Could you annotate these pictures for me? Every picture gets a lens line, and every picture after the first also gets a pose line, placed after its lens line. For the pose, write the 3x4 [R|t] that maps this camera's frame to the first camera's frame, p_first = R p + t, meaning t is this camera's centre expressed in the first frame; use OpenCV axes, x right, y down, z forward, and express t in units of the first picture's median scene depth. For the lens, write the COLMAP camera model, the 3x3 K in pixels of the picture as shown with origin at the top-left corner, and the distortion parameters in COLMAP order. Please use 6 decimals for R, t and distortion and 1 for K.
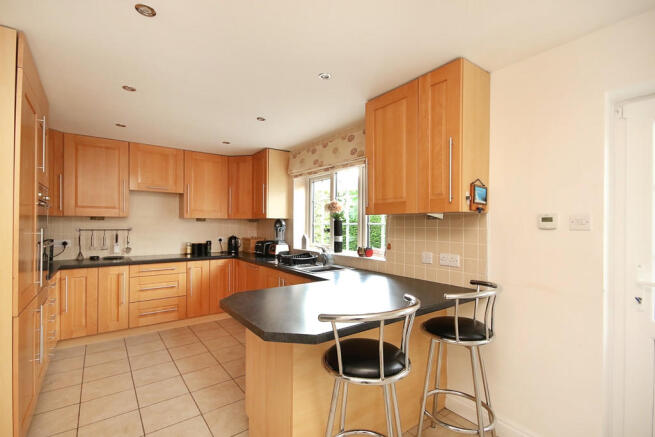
lens RADIAL K [[301.9, 0, 325.7], [0, 301.9, 221.7], [0, 0, 1]] dist [0.000085, -0.000194]
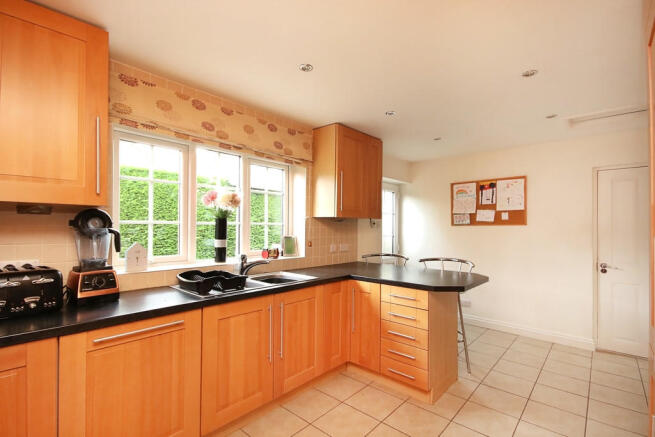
lens RADIAL K [[301.9, 0, 326.0], [0, 301.9, 224.5], [0, 0, 1]] dist [0.000085, -0.000194]
pose [[-0.185272, 0.020415, 0.982475, -0.772076], [-0.007146, 0.999730, -0.022121, 0.027555], [-0.982661, -0.011119, -0.185076, 0.945099]]
